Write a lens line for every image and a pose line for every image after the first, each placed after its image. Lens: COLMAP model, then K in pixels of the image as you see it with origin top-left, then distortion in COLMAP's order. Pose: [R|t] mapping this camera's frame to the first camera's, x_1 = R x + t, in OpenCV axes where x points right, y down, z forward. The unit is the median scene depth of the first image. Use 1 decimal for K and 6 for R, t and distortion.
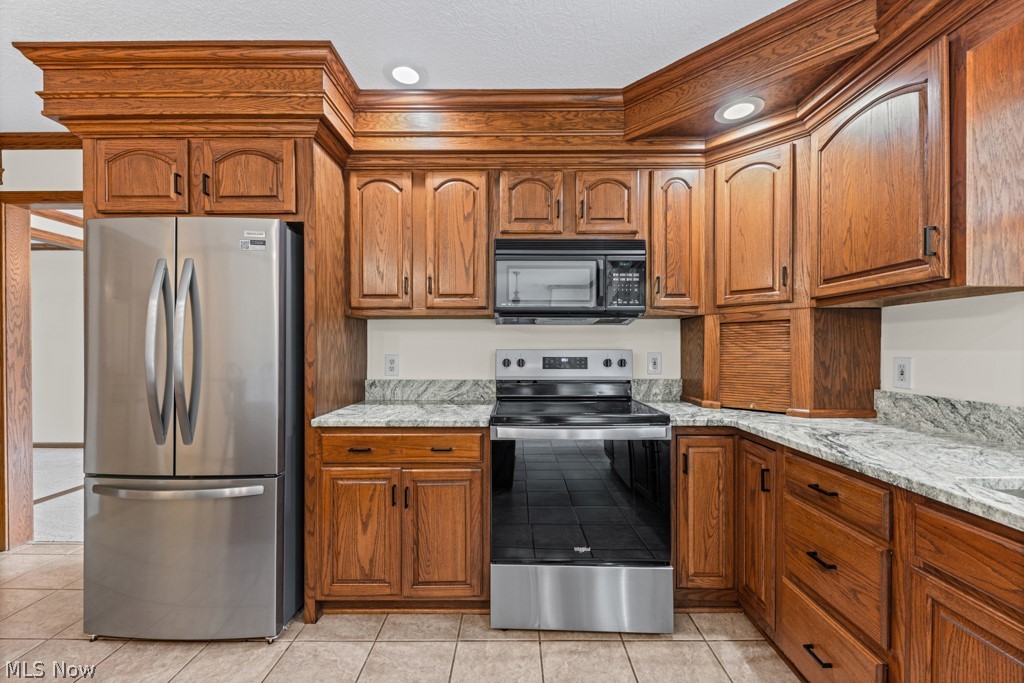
lens RADIAL K [[402.3, 0, 512.5], [0, 402.3, 350.0], [0, 0, 1]] dist [0.006252, -0.002848]
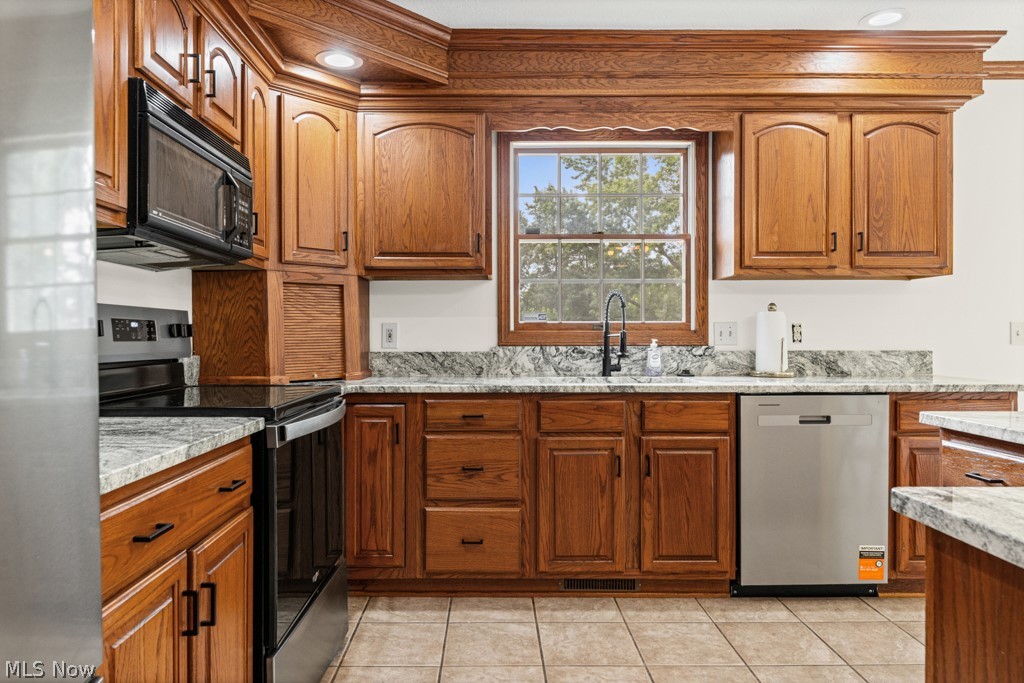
lens RADIAL K [[667.1, 0, 494.9], [0, 667.1, 336.5], [0, 0, 1]] dist [0.001513, -0.004566]
pose [[-0.003690, -0.001360, 0.999992, -0.964184], [0.005884, 0.999982, 0.001381, 0.052134], [-0.999976, 0.005889, -0.003681, 0.621593]]
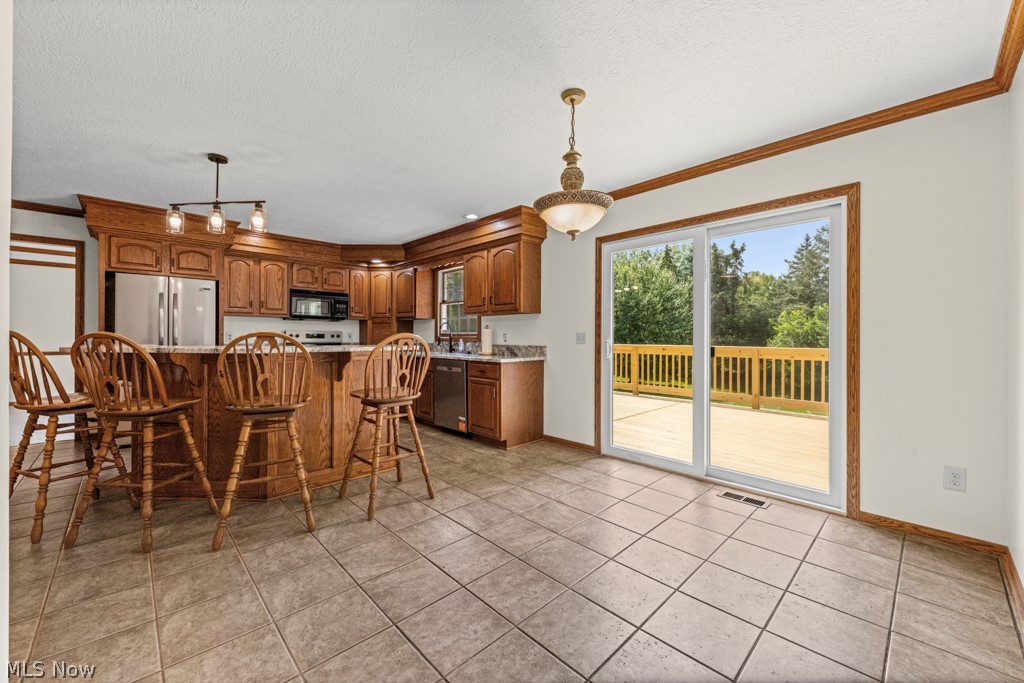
lens RADIAL K [[402.3, 0, 509.8], [0, 402.3, 336.4], [0, 0, 1]] dist [0.006252, -0.002848]
pose [[0.722191, 0.002943, 0.691687, -0.935674], [-0.000459, 0.999993, -0.003776, 0.053011], [-0.691693, 0.002409, 0.722187, -2.138523]]
